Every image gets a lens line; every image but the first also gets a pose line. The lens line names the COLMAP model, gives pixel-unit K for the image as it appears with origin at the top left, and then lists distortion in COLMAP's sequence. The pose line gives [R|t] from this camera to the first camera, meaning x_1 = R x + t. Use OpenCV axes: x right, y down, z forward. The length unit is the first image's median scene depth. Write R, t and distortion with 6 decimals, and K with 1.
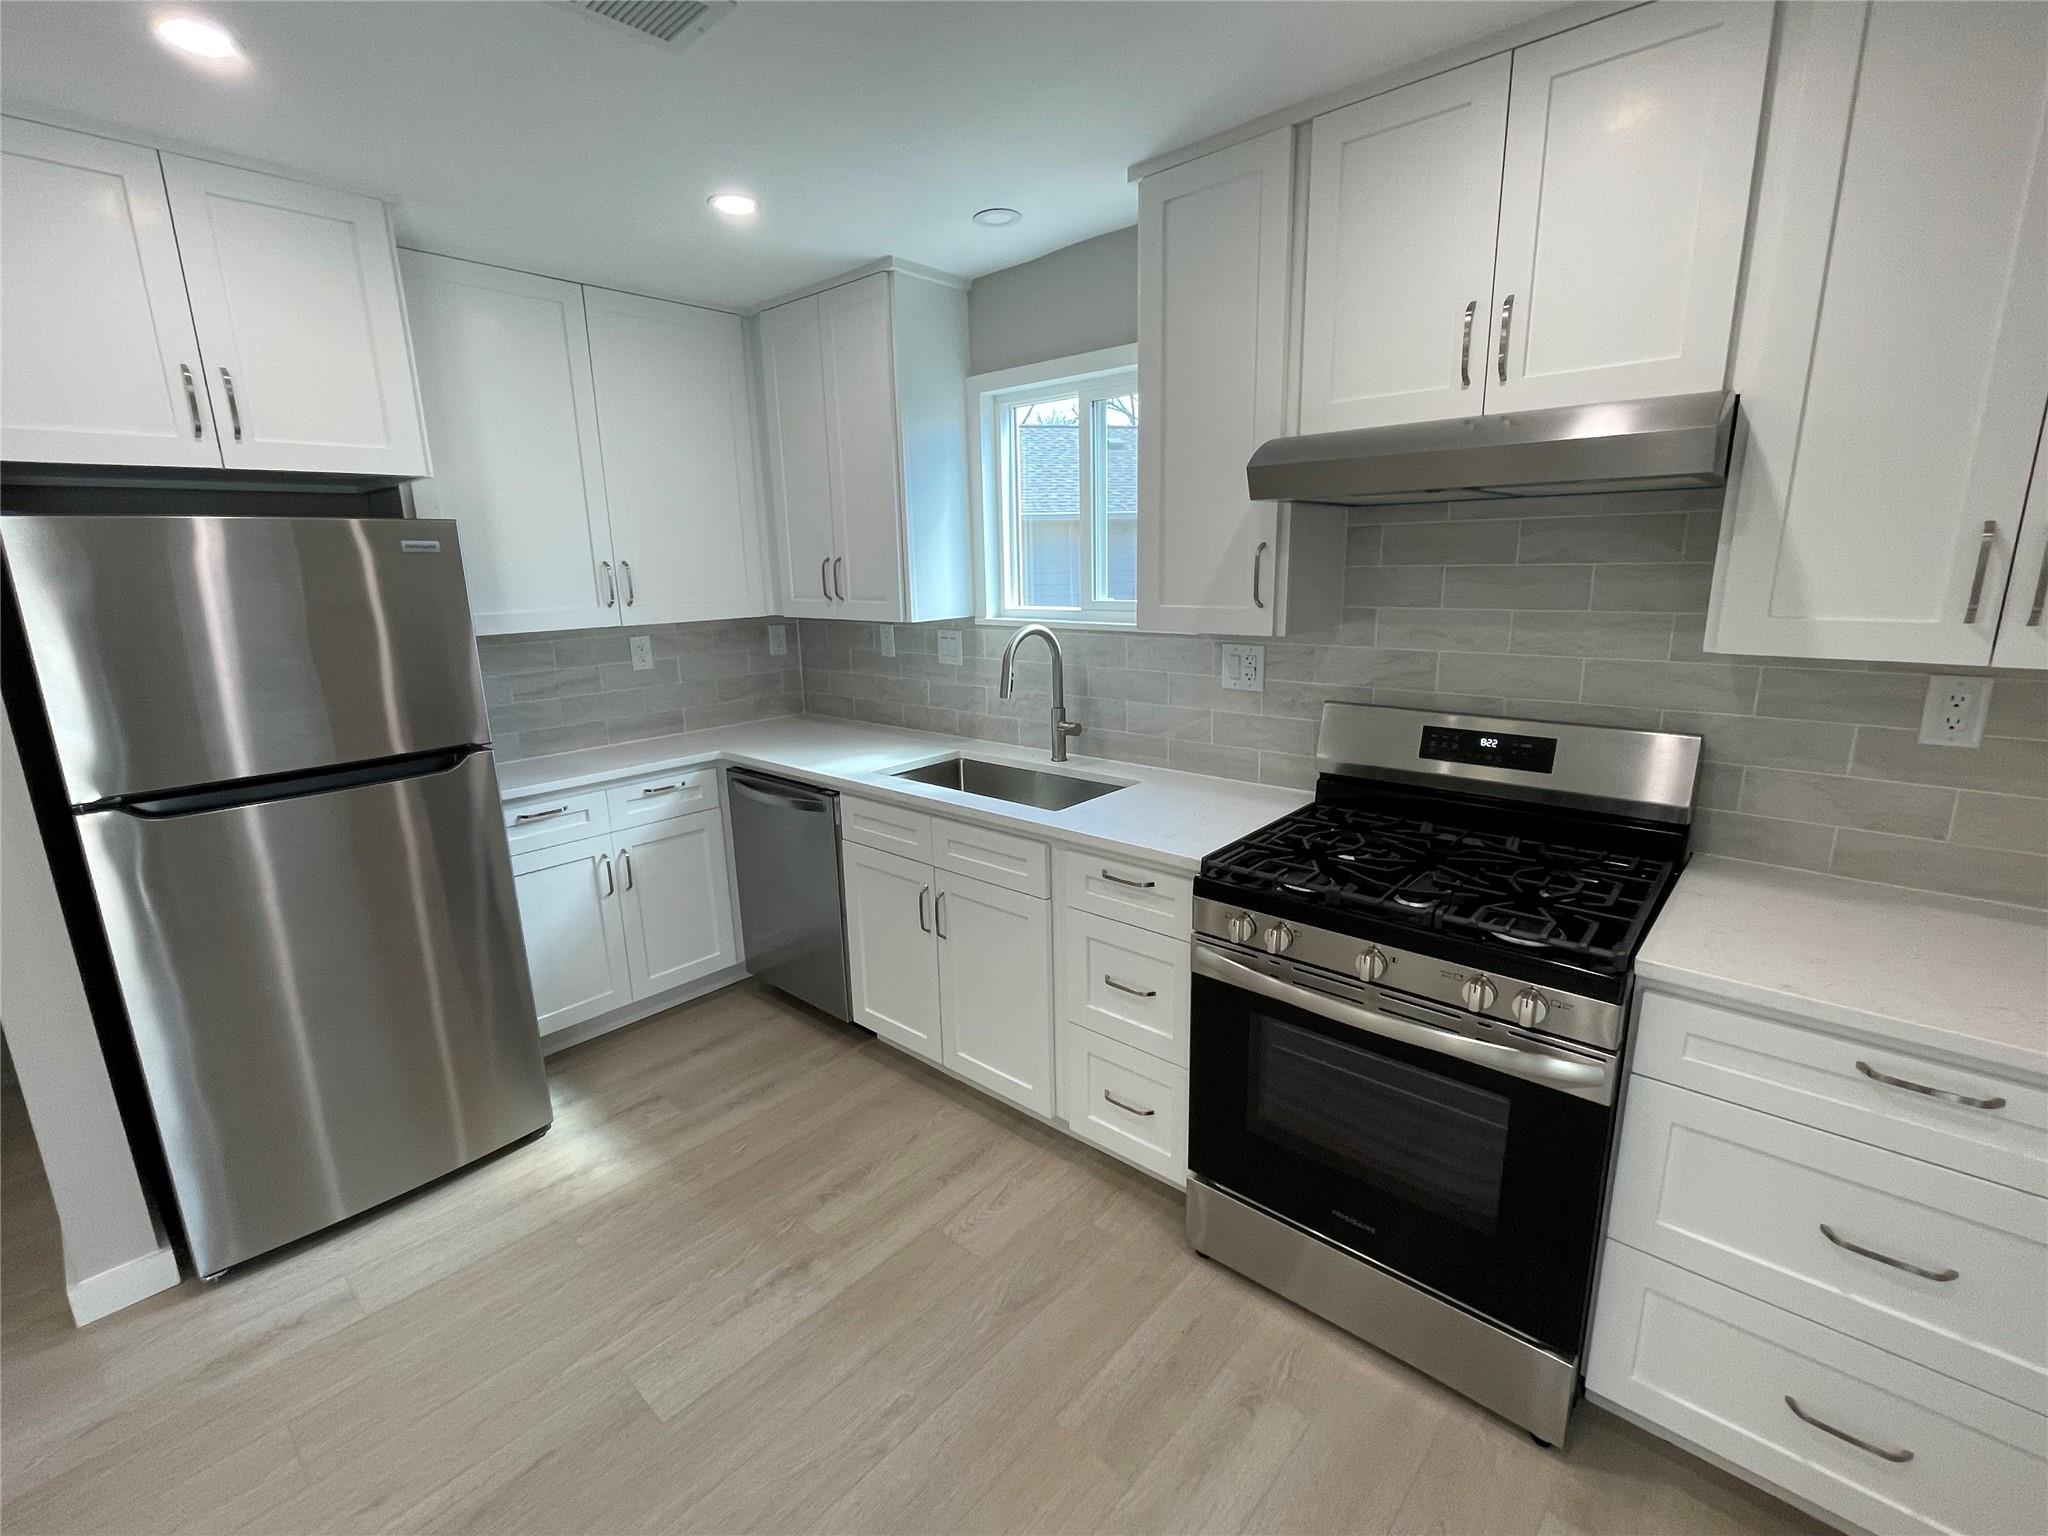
lens RADIAL K [[914.4, 0, 1027.9], [0, 914.4, 759.5], [0, 0, 1]] dist [-0.000150, -0.001274]
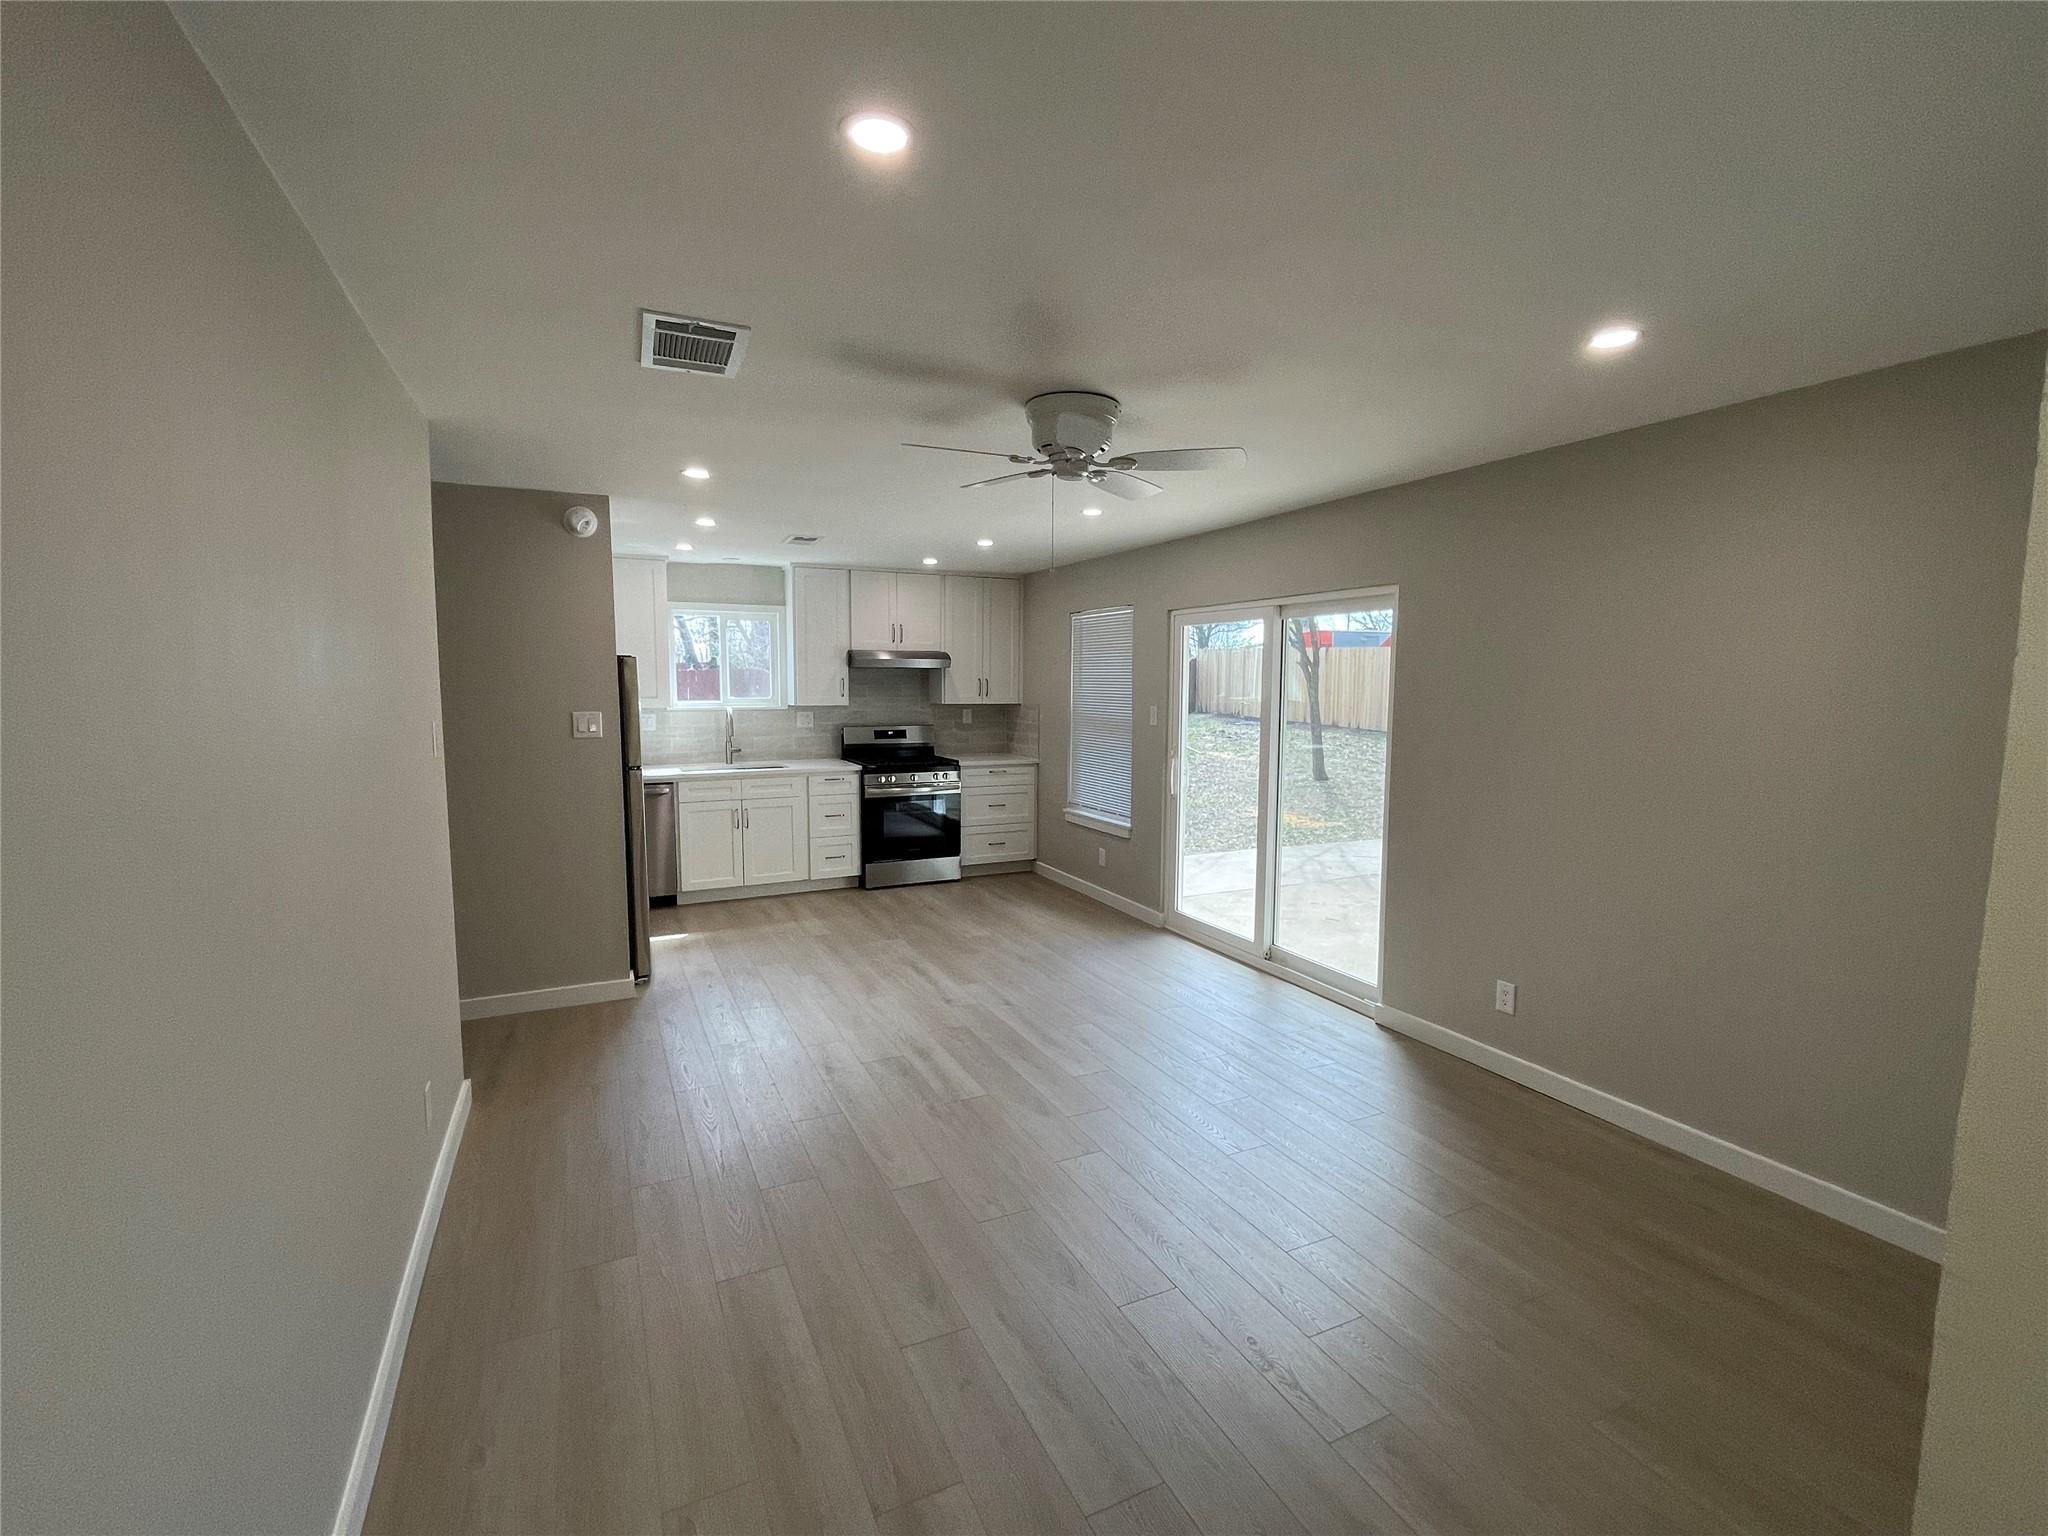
lens RADIAL K [[914.4, 0, 1018.6], [0, 914.4, 767.5], [0, 0, 1]] dist [-0.000150, -0.001274]
pose [[0.379822, -0.066130, 0.922693, -2.658009], [0.186169, 0.982498, -0.006219, 0.233845], [-0.906133, 0.174139, 0.385485, -0.852376]]
